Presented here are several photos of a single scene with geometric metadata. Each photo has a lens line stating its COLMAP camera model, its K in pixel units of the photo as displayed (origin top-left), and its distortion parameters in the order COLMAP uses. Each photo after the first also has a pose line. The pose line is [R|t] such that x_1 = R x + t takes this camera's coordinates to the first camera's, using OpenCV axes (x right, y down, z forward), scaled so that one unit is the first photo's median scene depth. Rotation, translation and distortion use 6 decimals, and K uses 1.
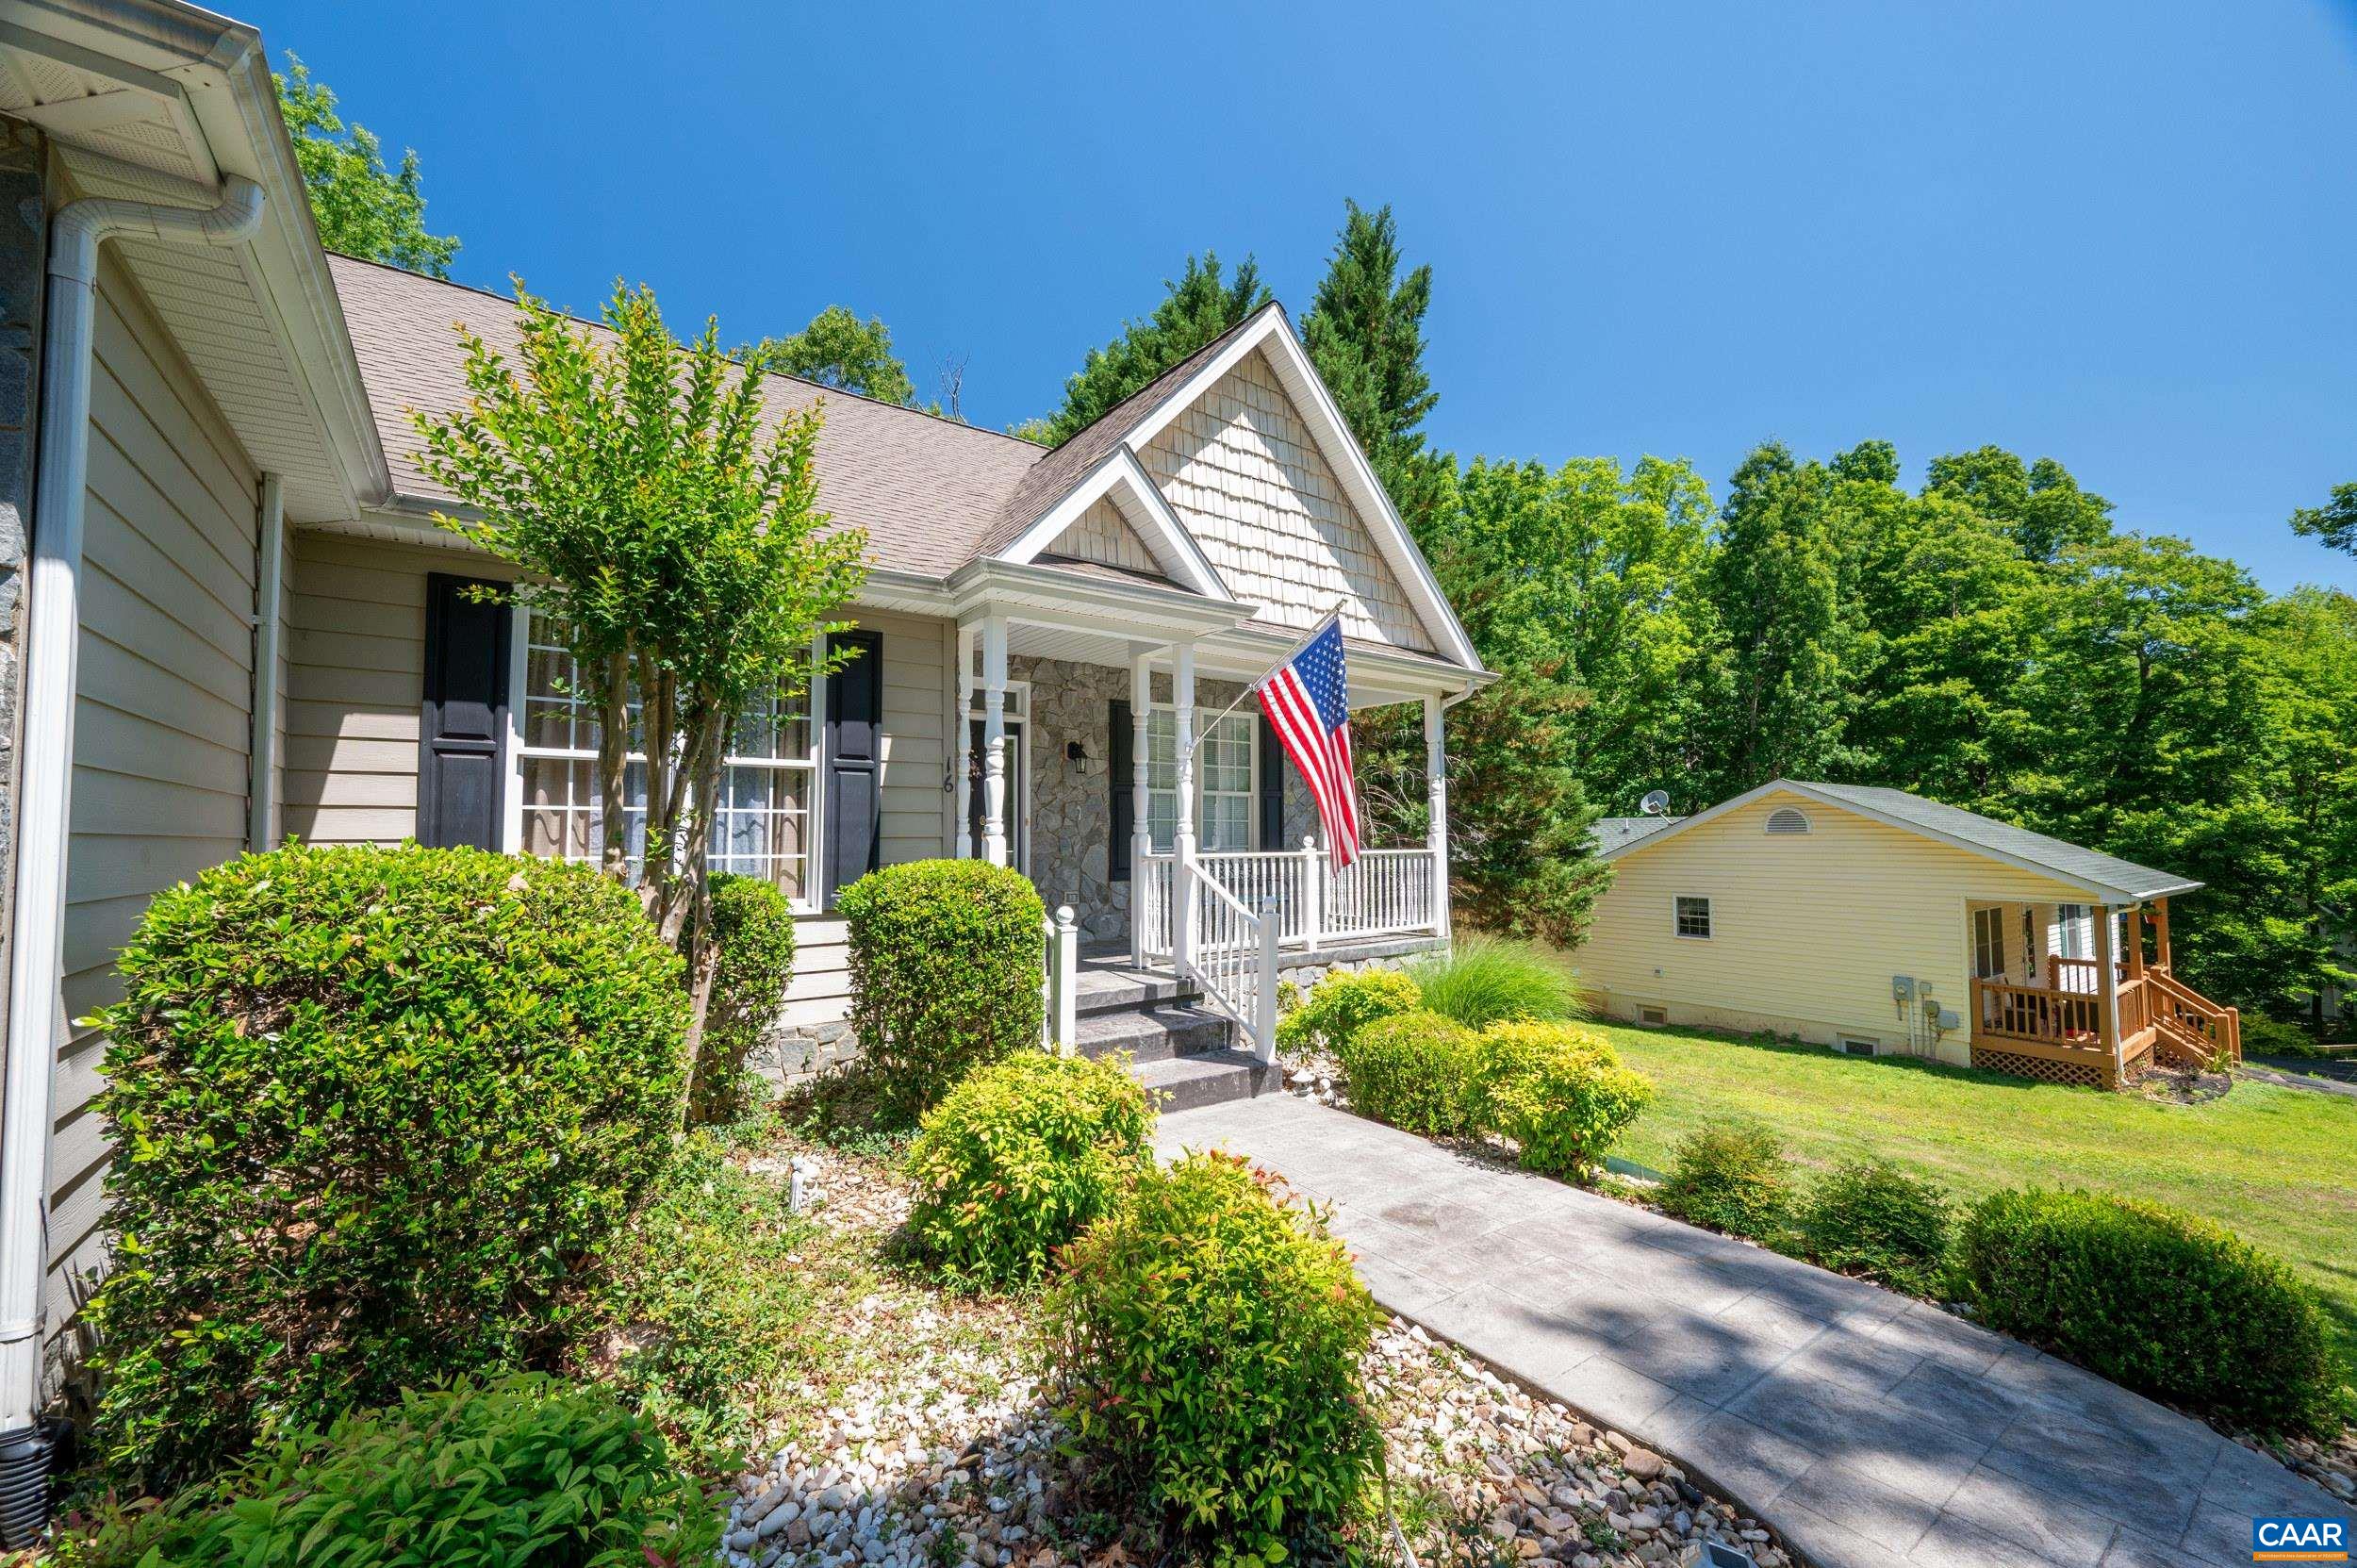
lens RADIAL K [[929.4, 0, 1180.5], [0, 929.4, 790.3], [0, 0, 1]] dist [-0.000769, 0.001247]
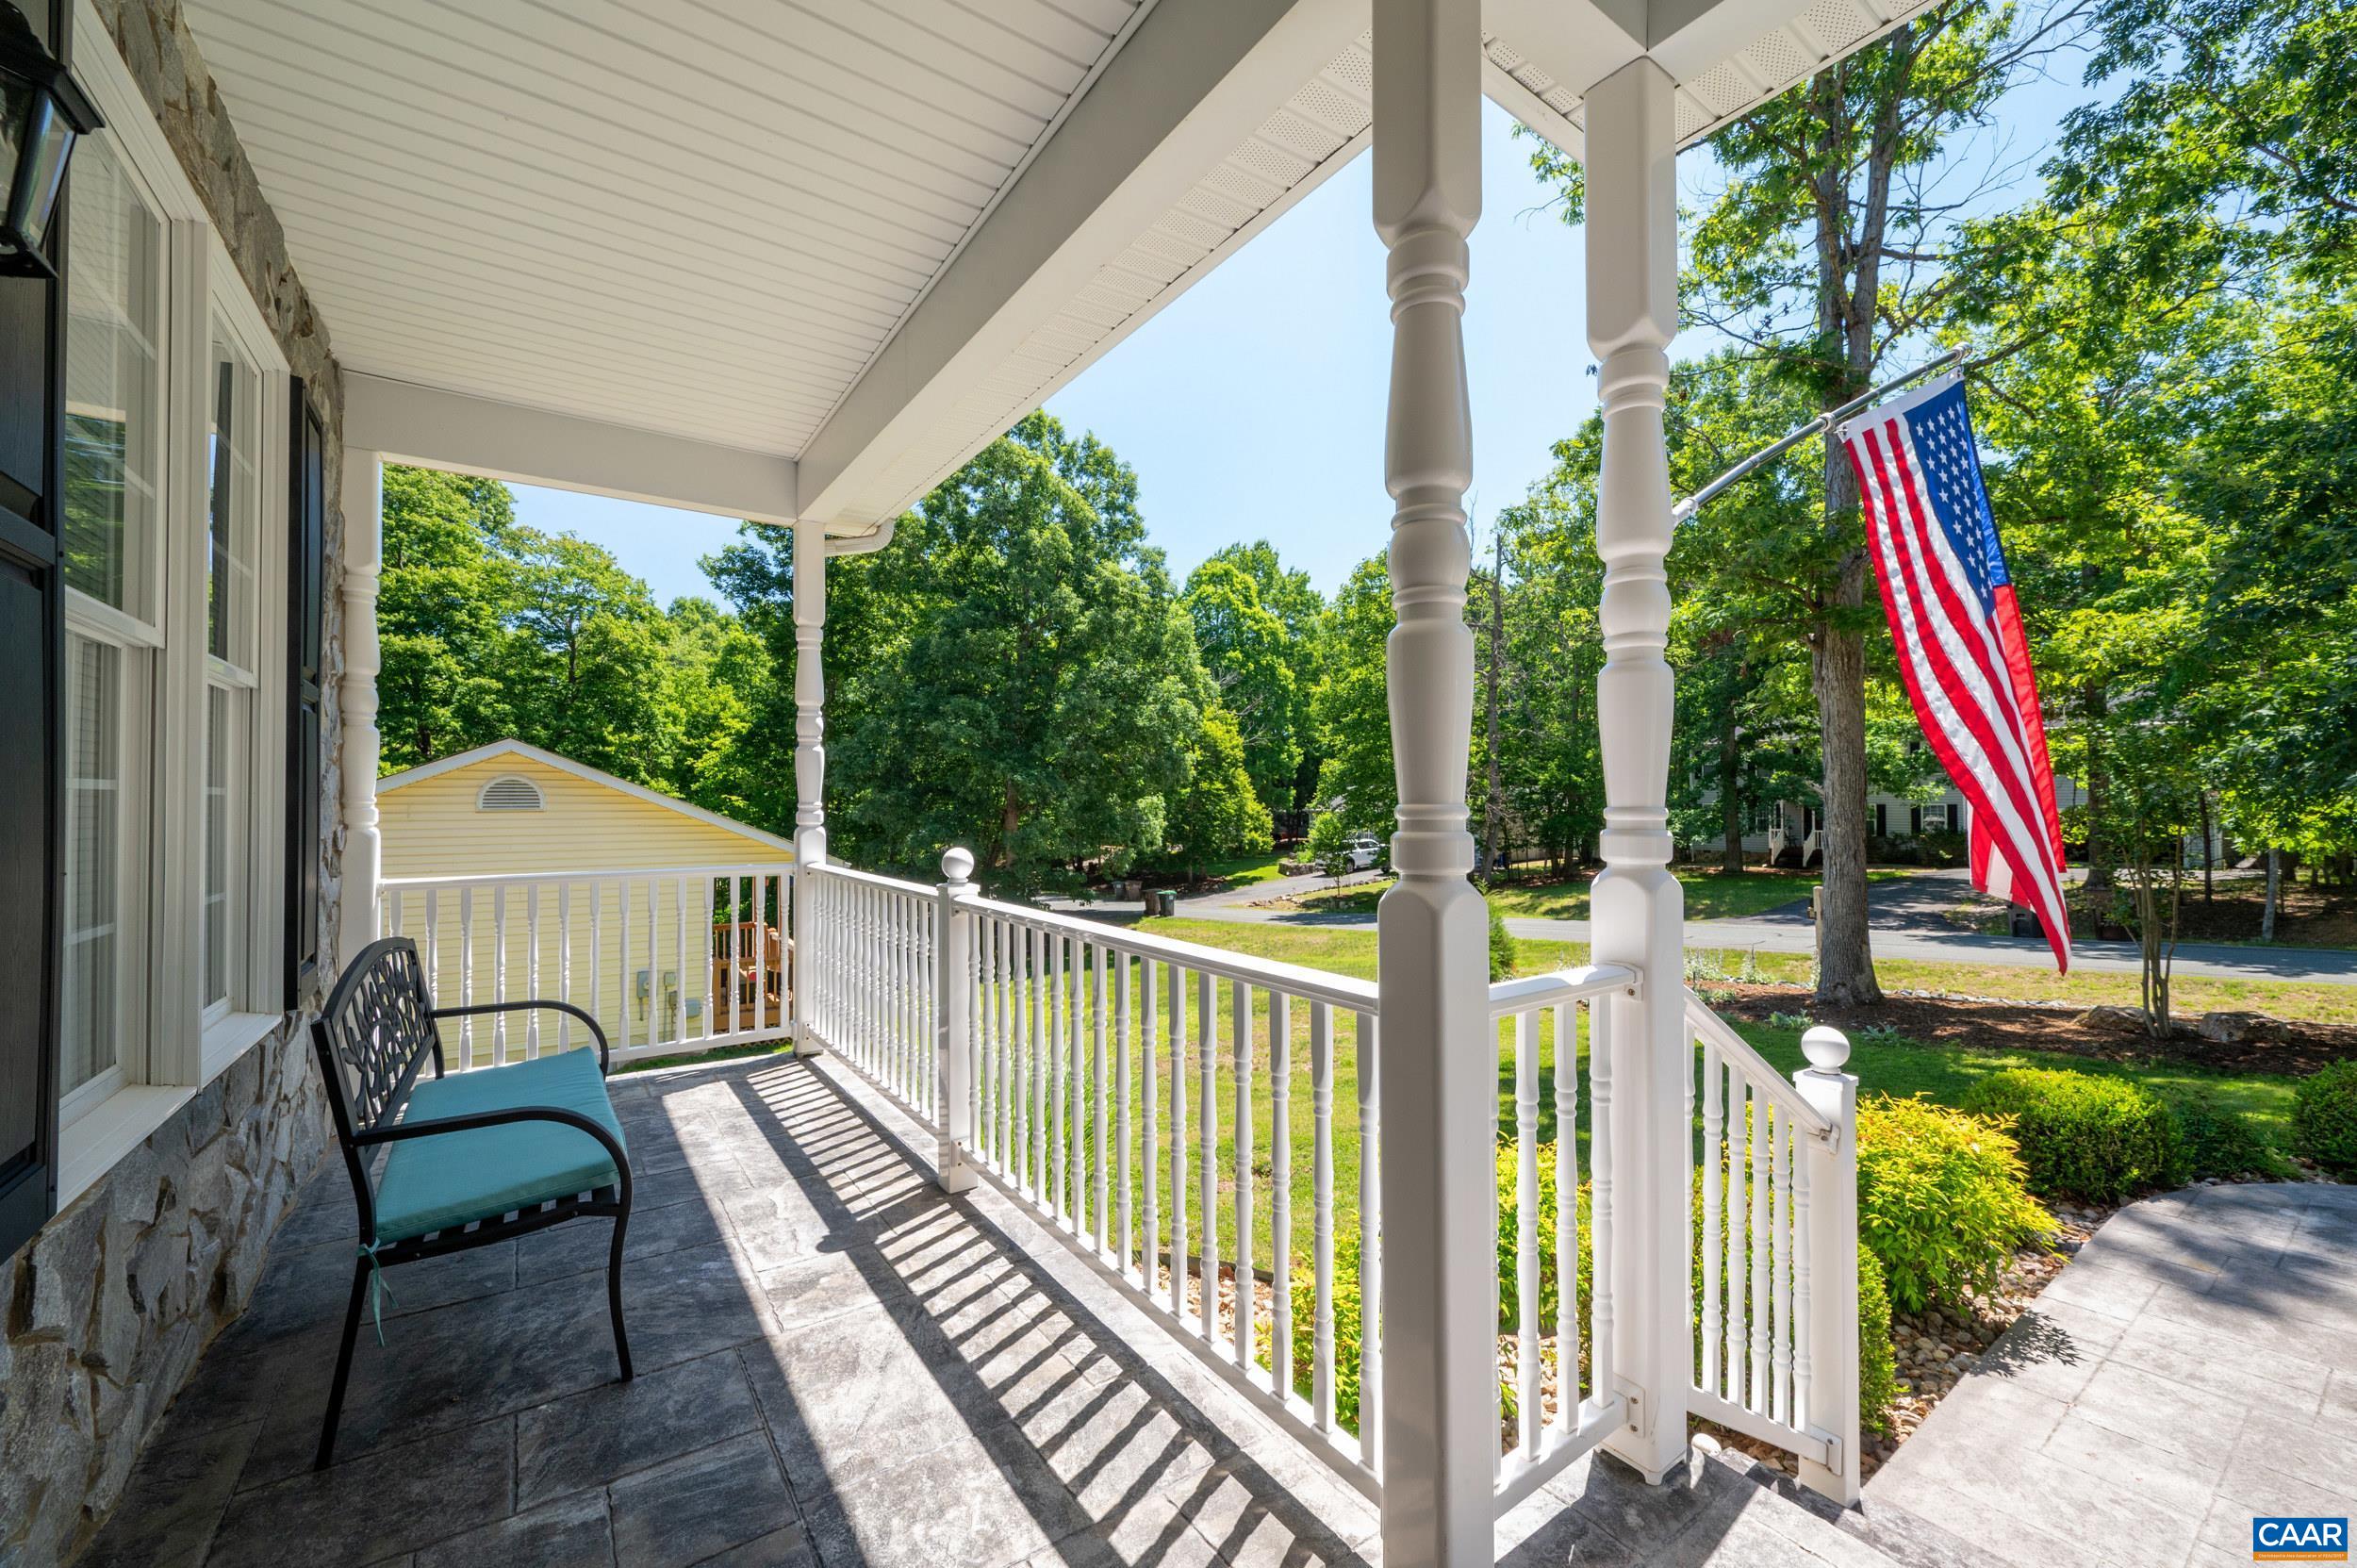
lens RADIAL K [[929.4, 0, 1185.9], [0, 929.4, 788.3], [0, 0, 1]] dist [-0.000769, 0.001247]
pose [[0.024699, 0.016415, 0.999560, -0.101145], [-0.048776, 0.998694, -0.015195, 0.013813], [-0.998504, -0.048380, 0.025468, 0.457505]]
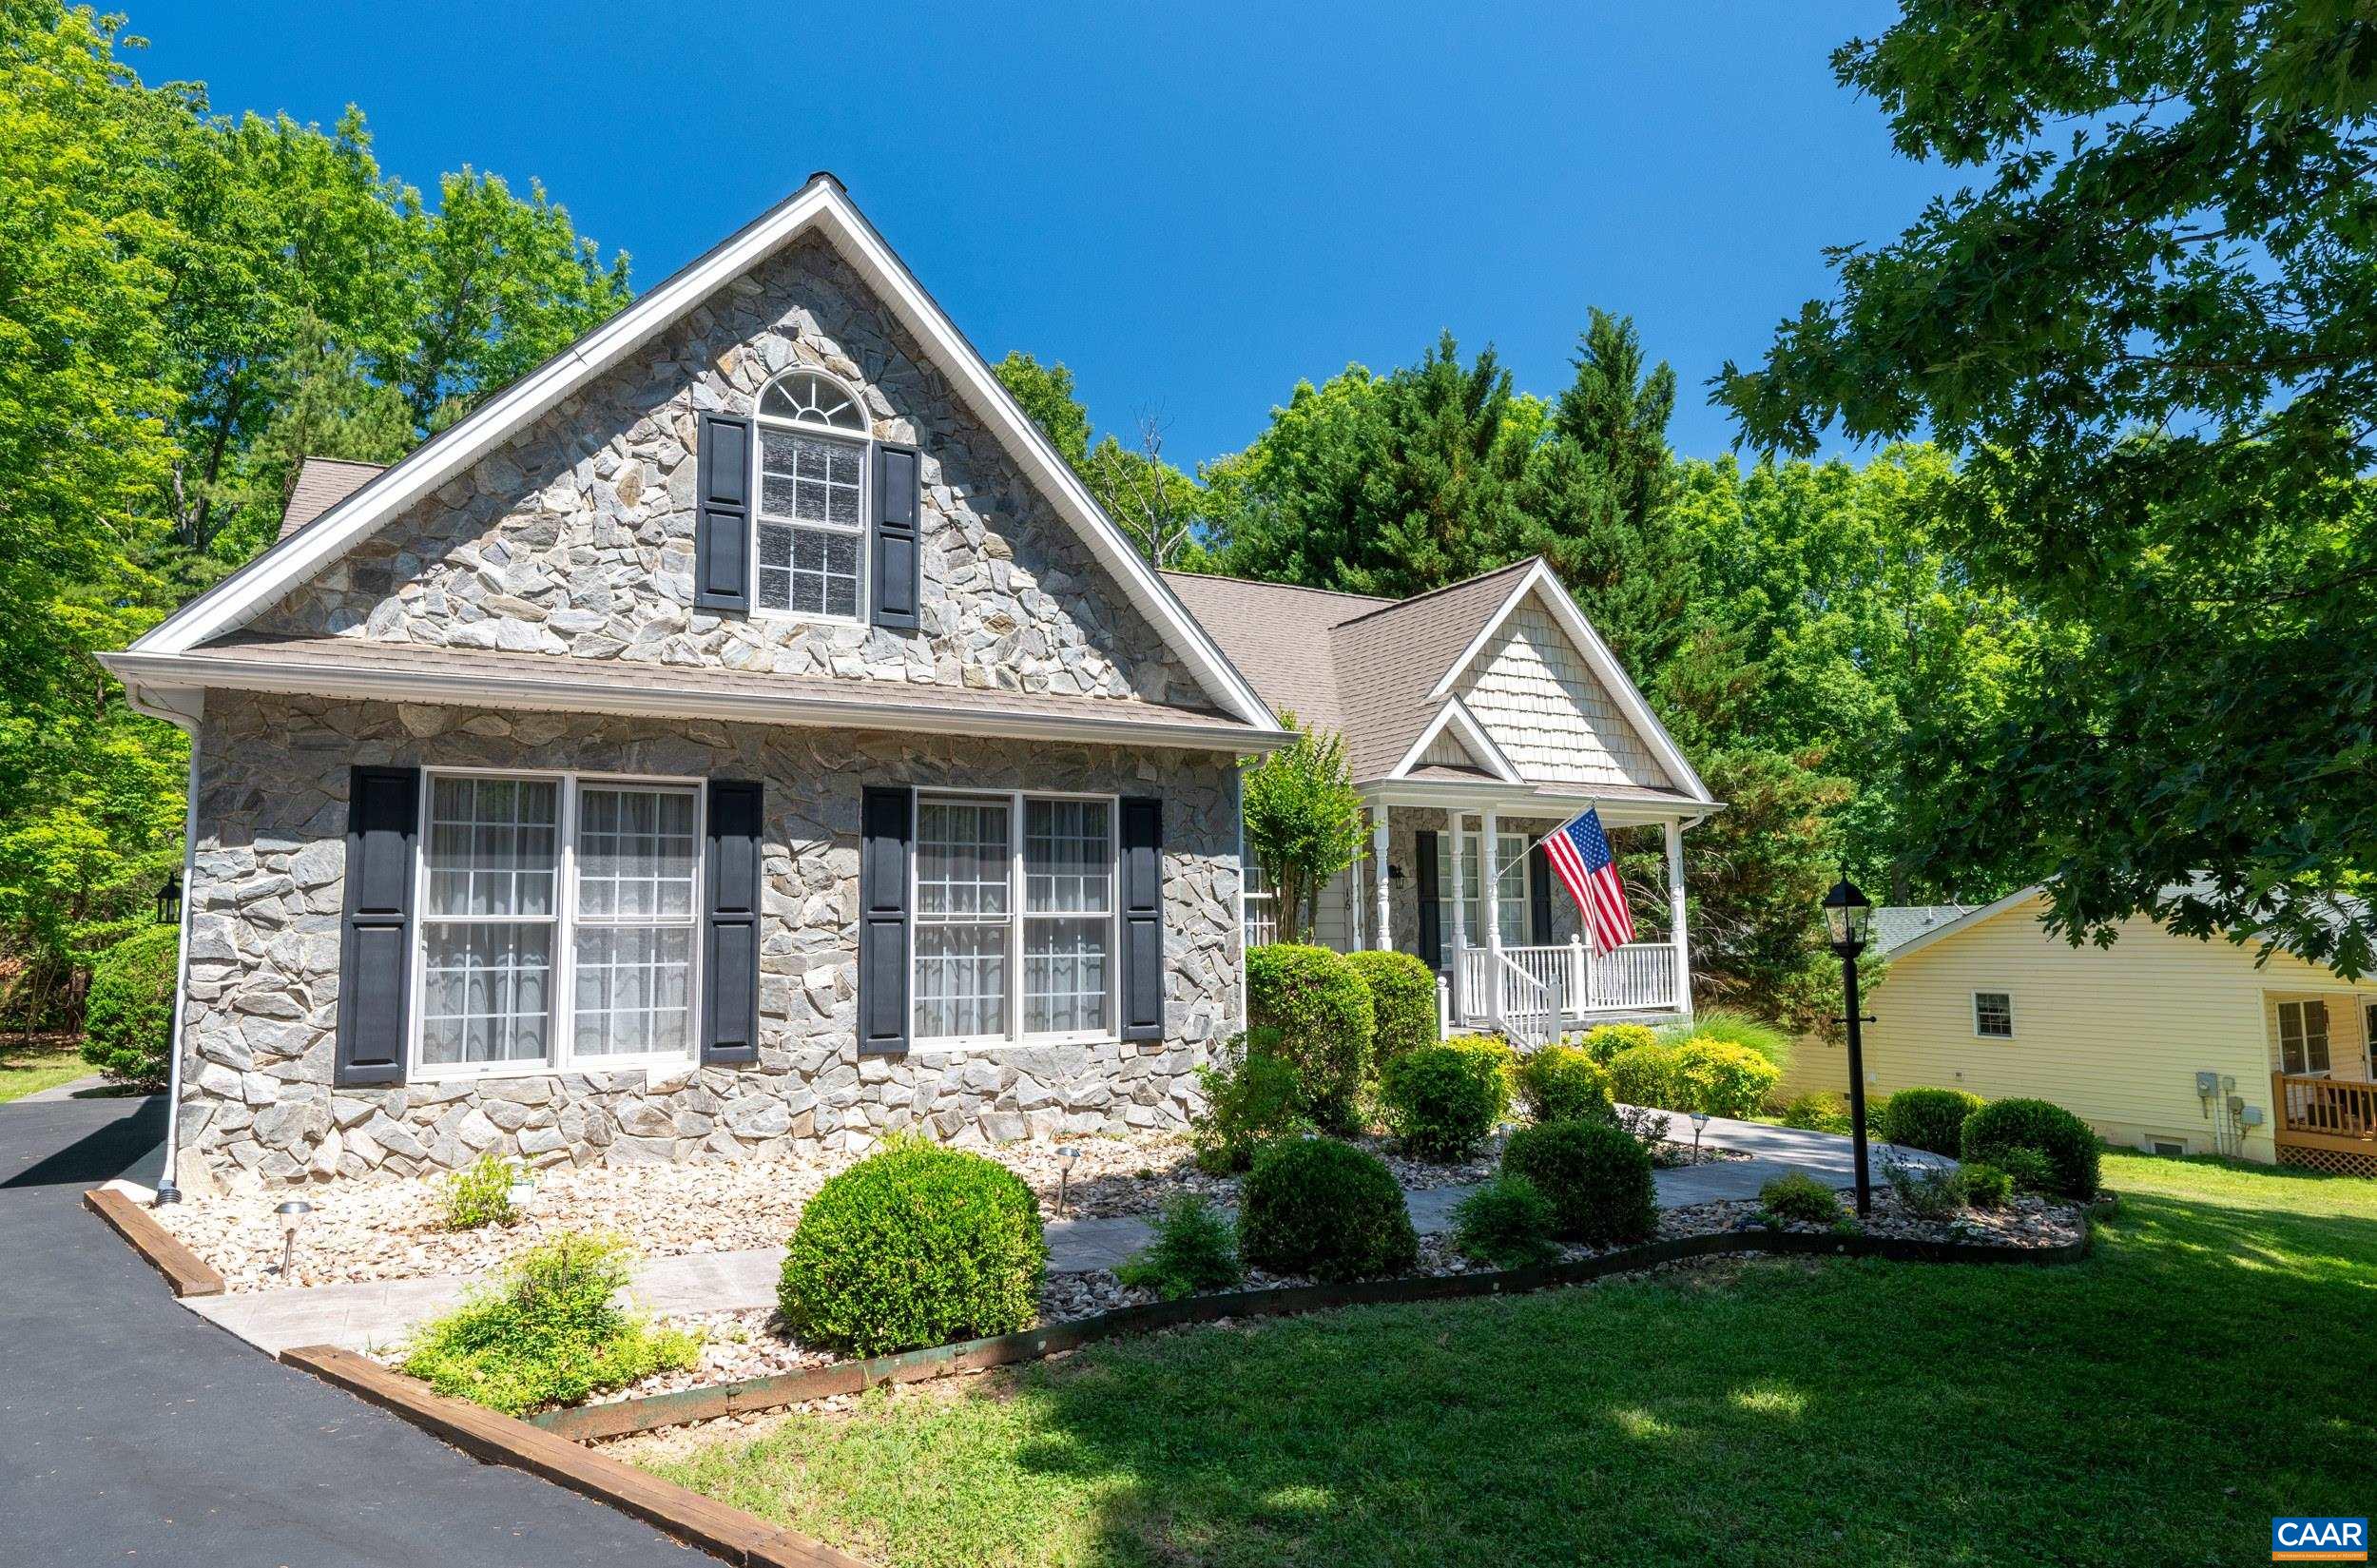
lens RADIAL K [[1343.8, 0, 1175.4], [0, 1343.8, 803.8], [0, 0, 1]] dist [-0.001239, -0.002939]
pose [[0.990836, -0.020163, -0.133553, -0.088186], [0.014443, 0.998942, -0.043660, -0.032032], [0.134292, 0.041331, 0.990079, -0.519142]]
